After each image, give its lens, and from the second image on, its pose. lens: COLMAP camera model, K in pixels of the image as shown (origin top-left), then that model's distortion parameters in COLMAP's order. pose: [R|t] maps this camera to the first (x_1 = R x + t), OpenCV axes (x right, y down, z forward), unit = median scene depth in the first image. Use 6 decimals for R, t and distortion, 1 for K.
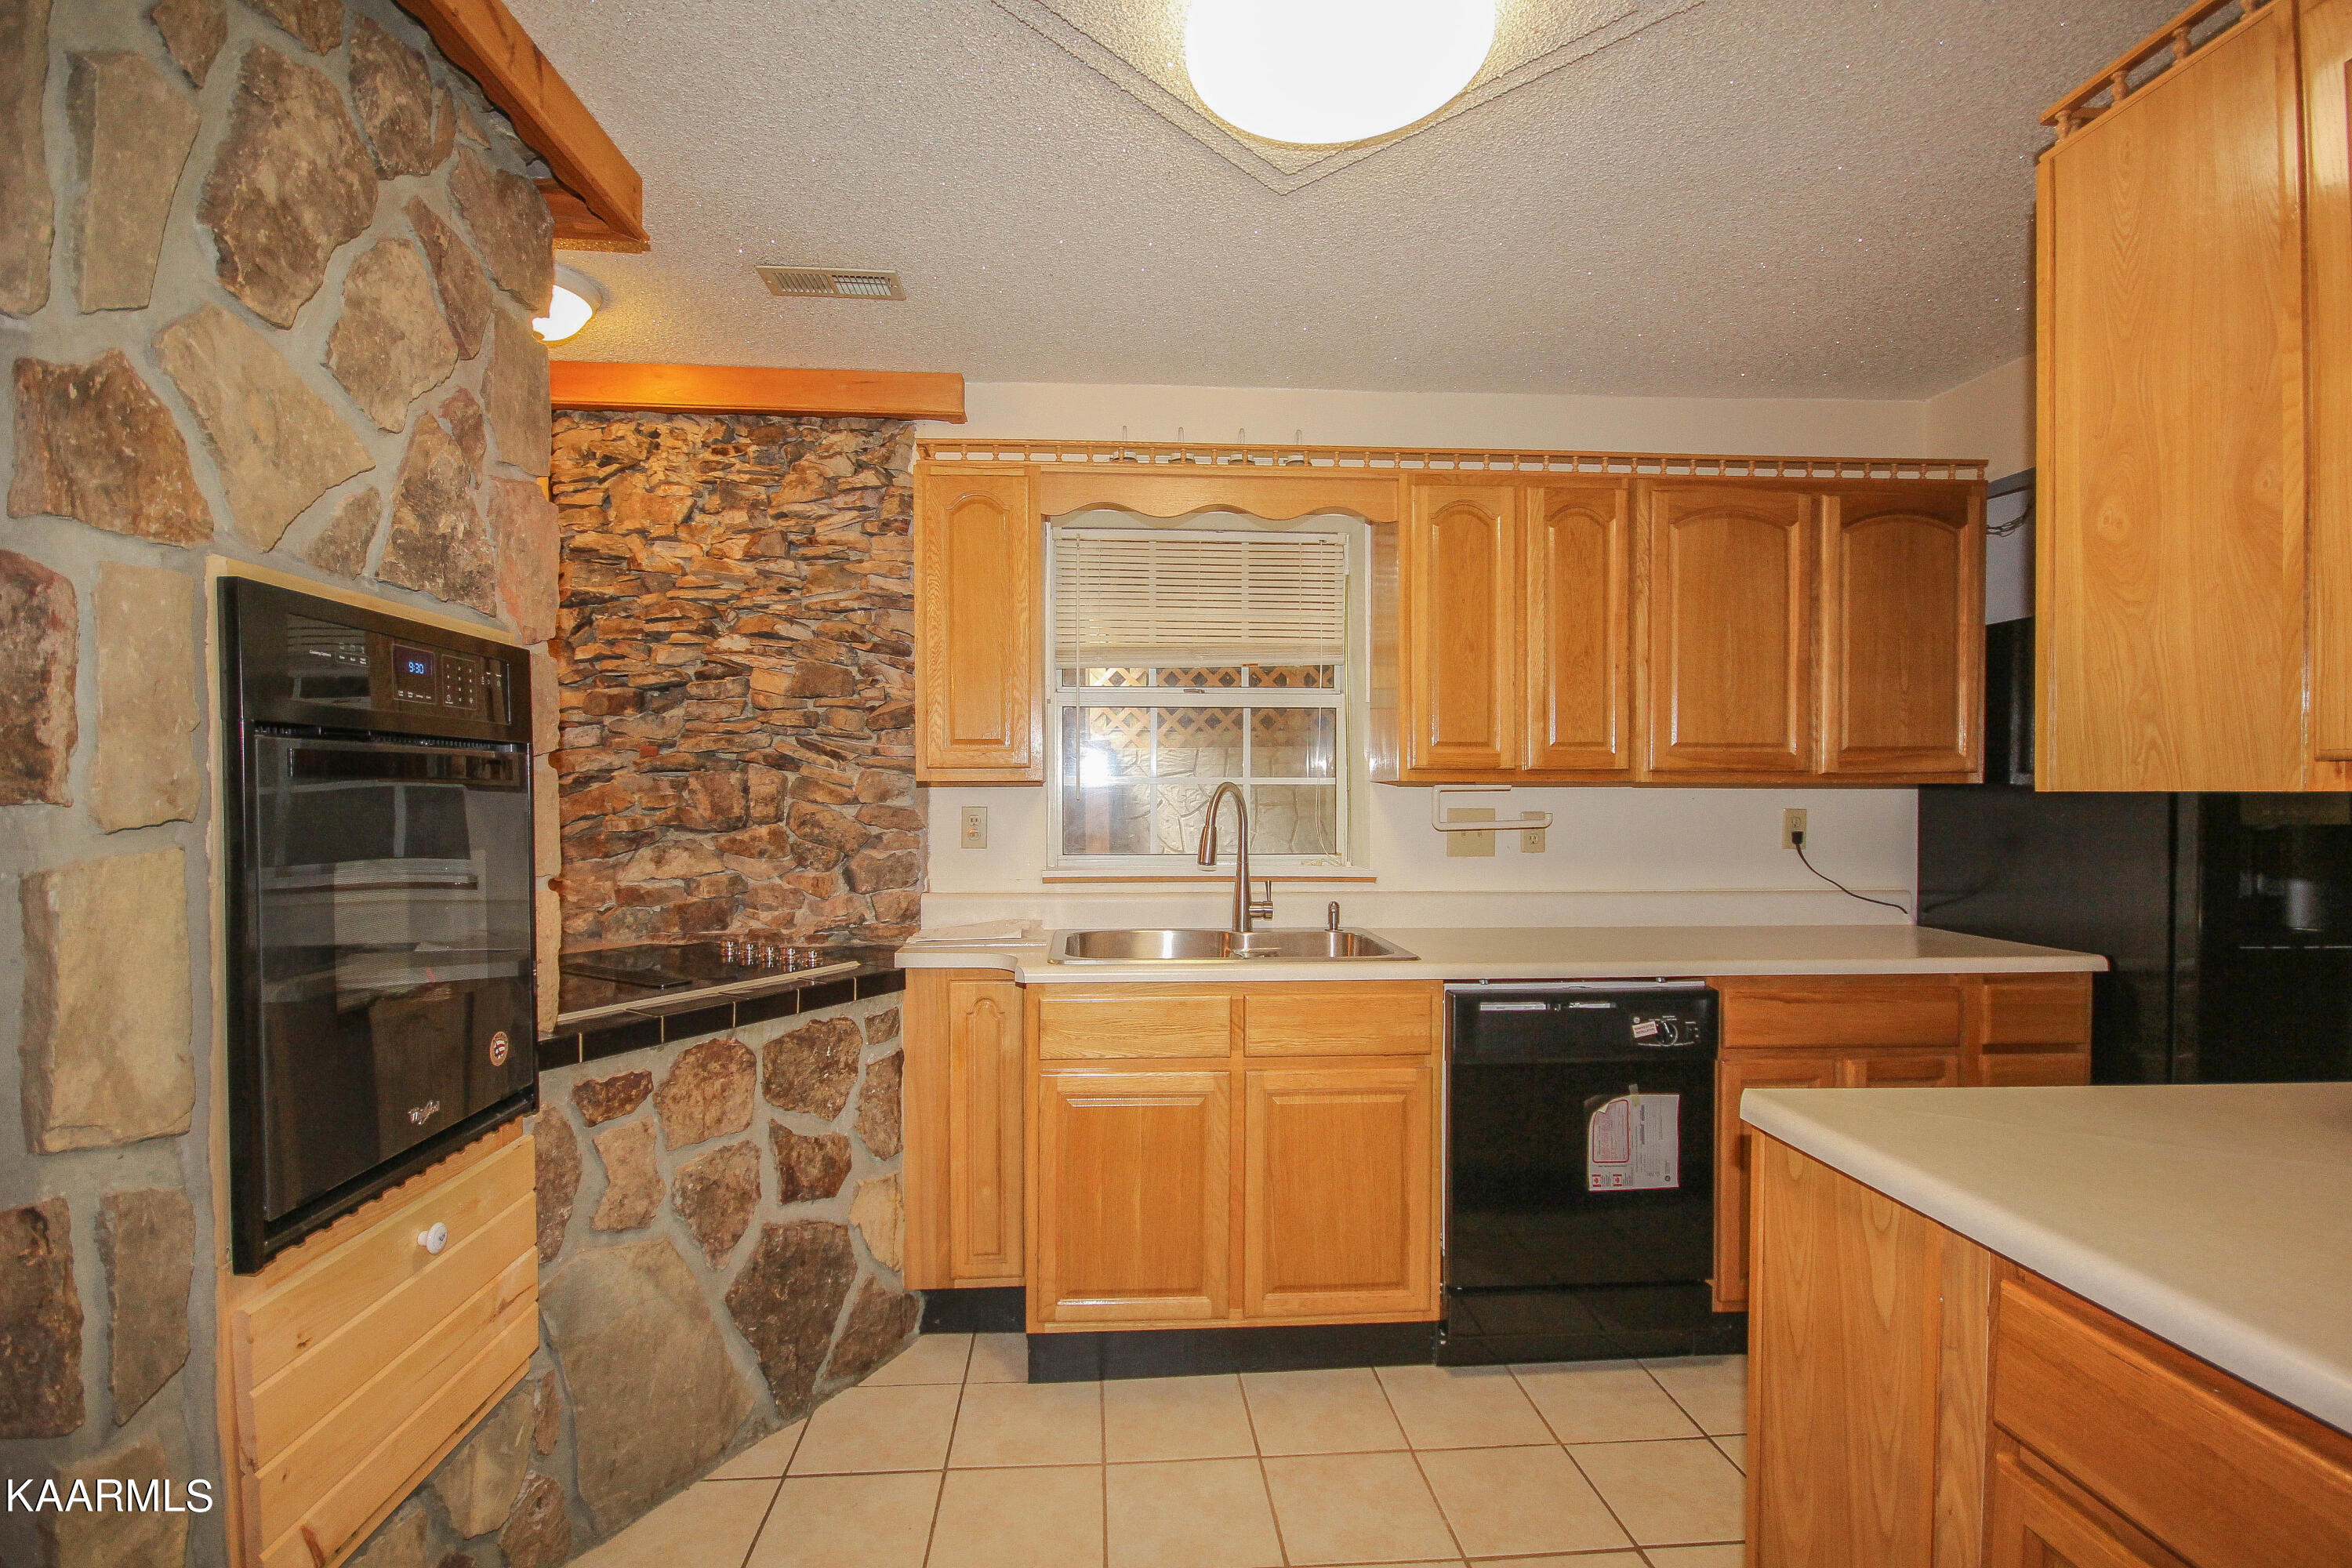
lens RADIAL K [[1081.1, 0, 1214.9], [0, 1081.1, 803.7], [0, 0, 1]] dist [0.001070, 0.000539]
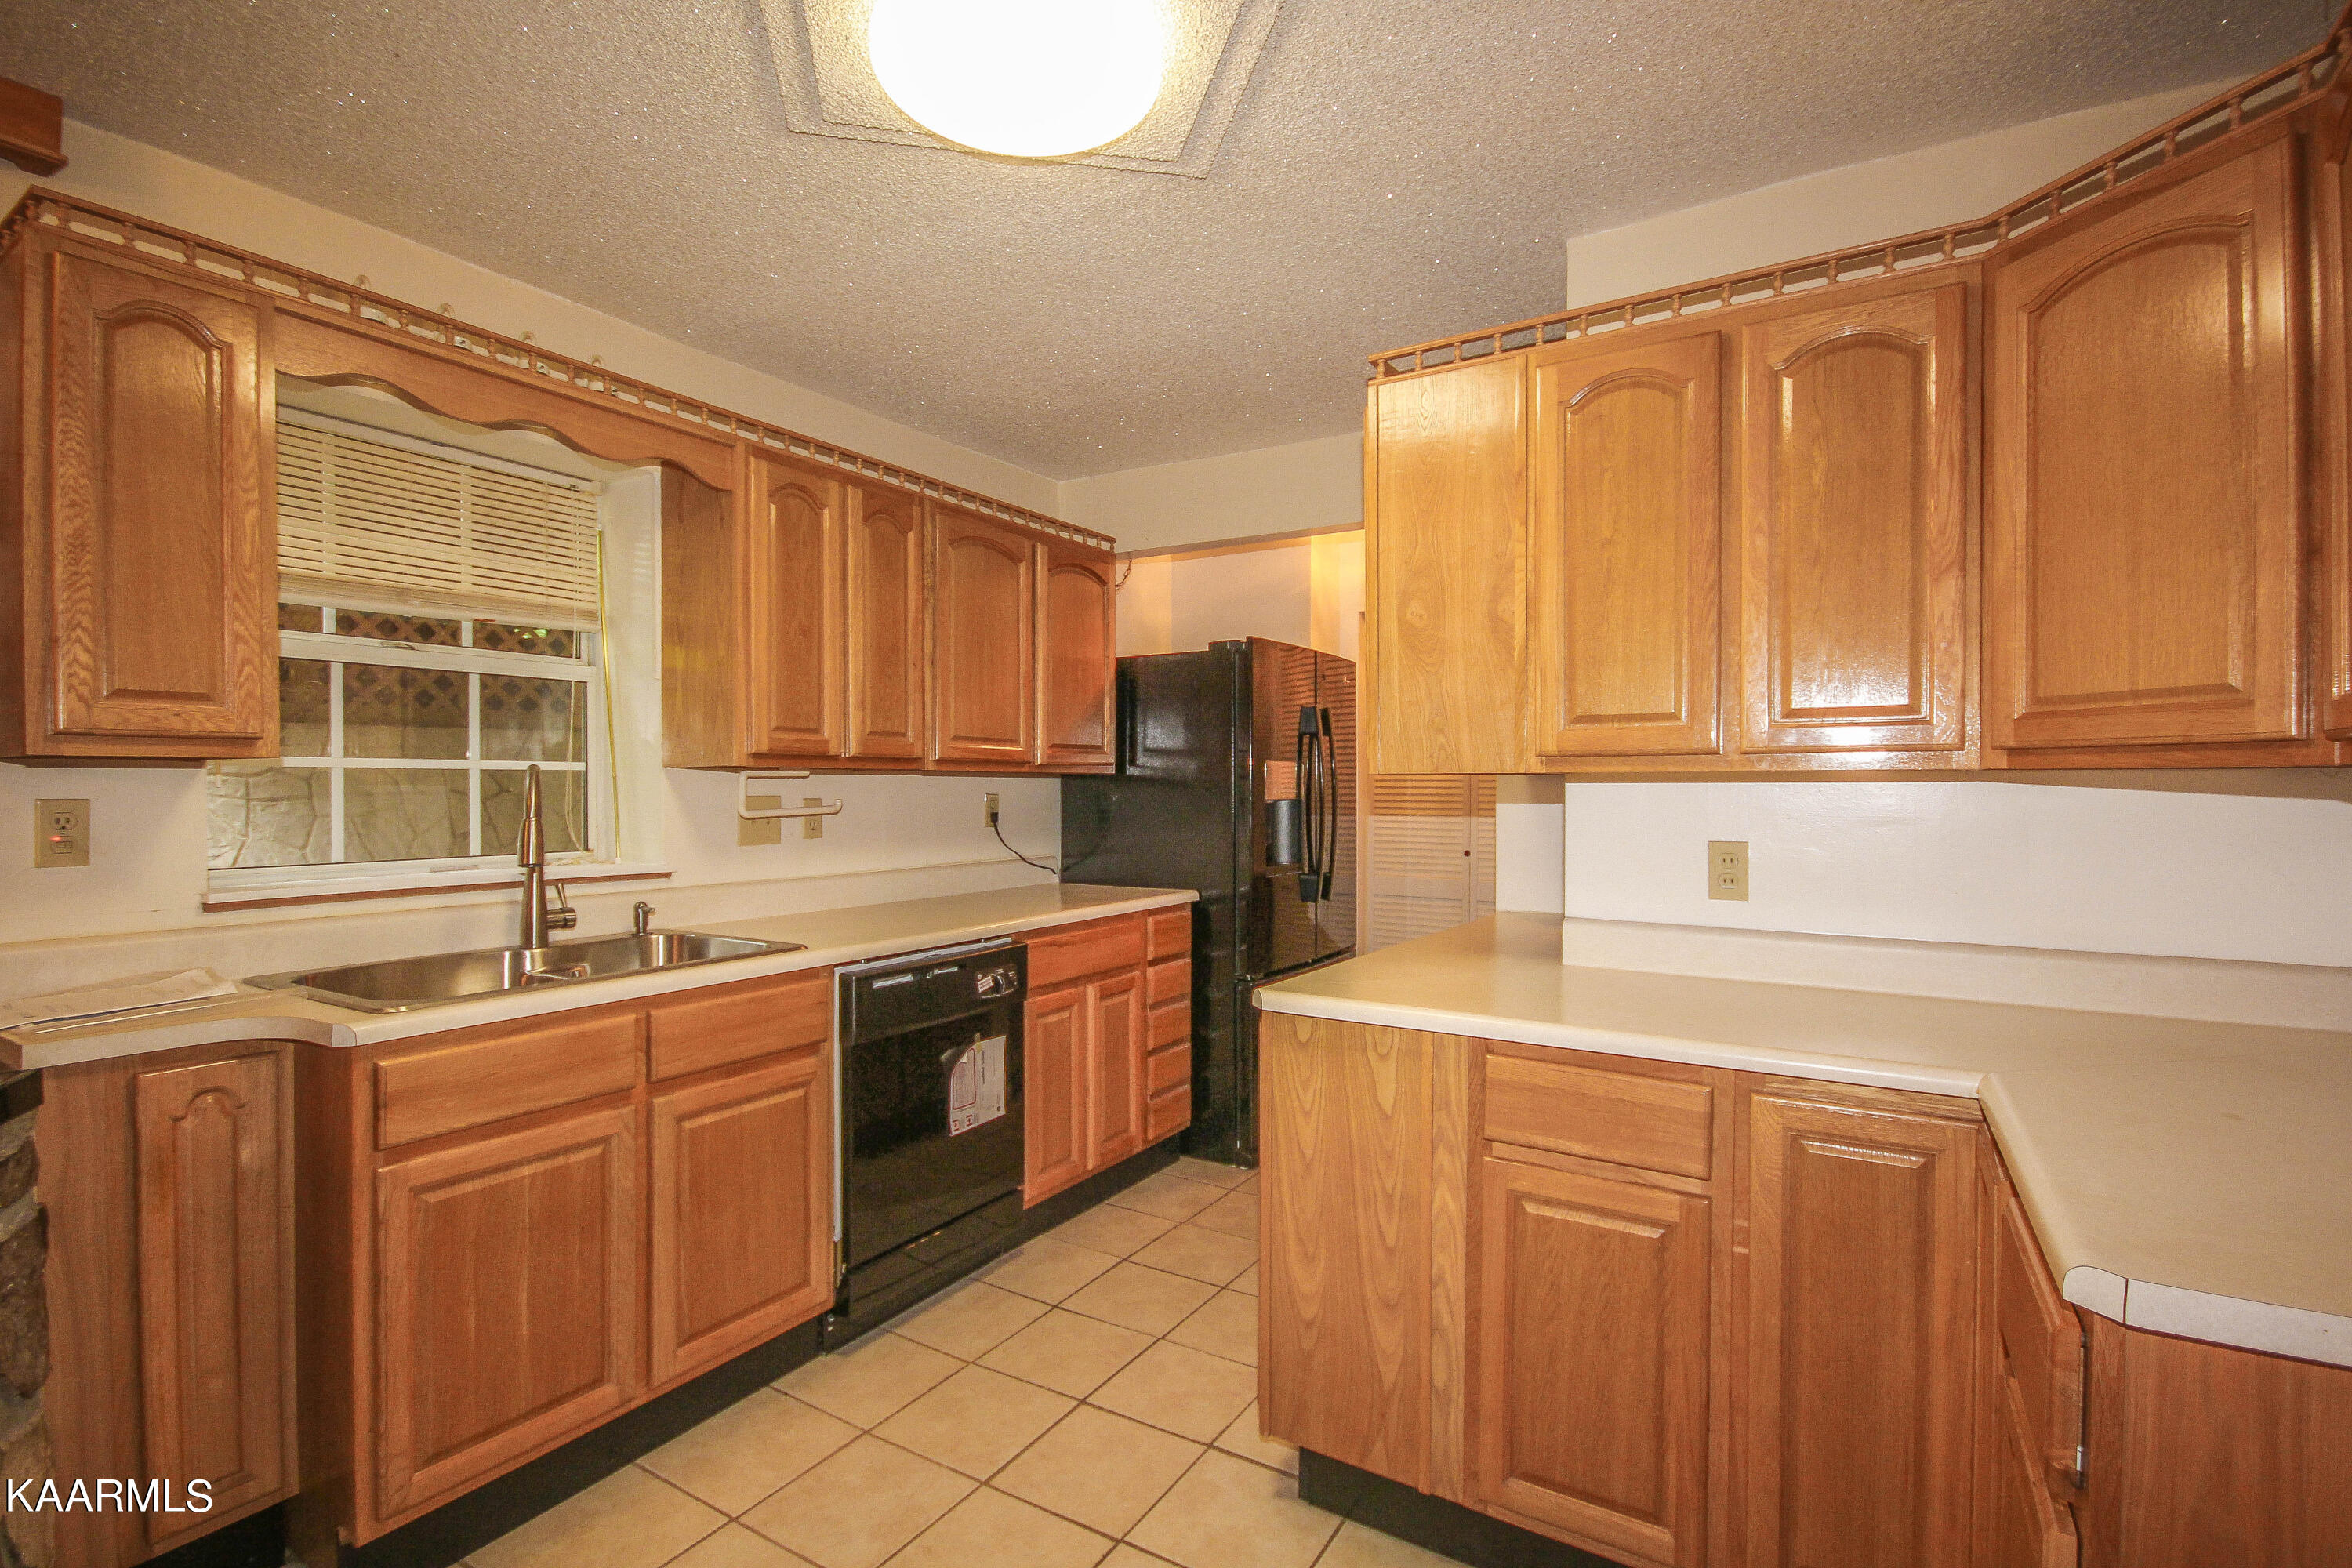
lens RADIAL K [[1084.9, 0, 1134.8], [0, 1084.9, 791.4], [0, 0, 1]] dist [0.001124, -0.000097]
pose [[0.605754, -0.004824, 0.795638, -0.418587], [0.011275, 0.999933, -0.002521, 0.008463], [-0.795572, 0.010498, 0.605768, 0.168877]]
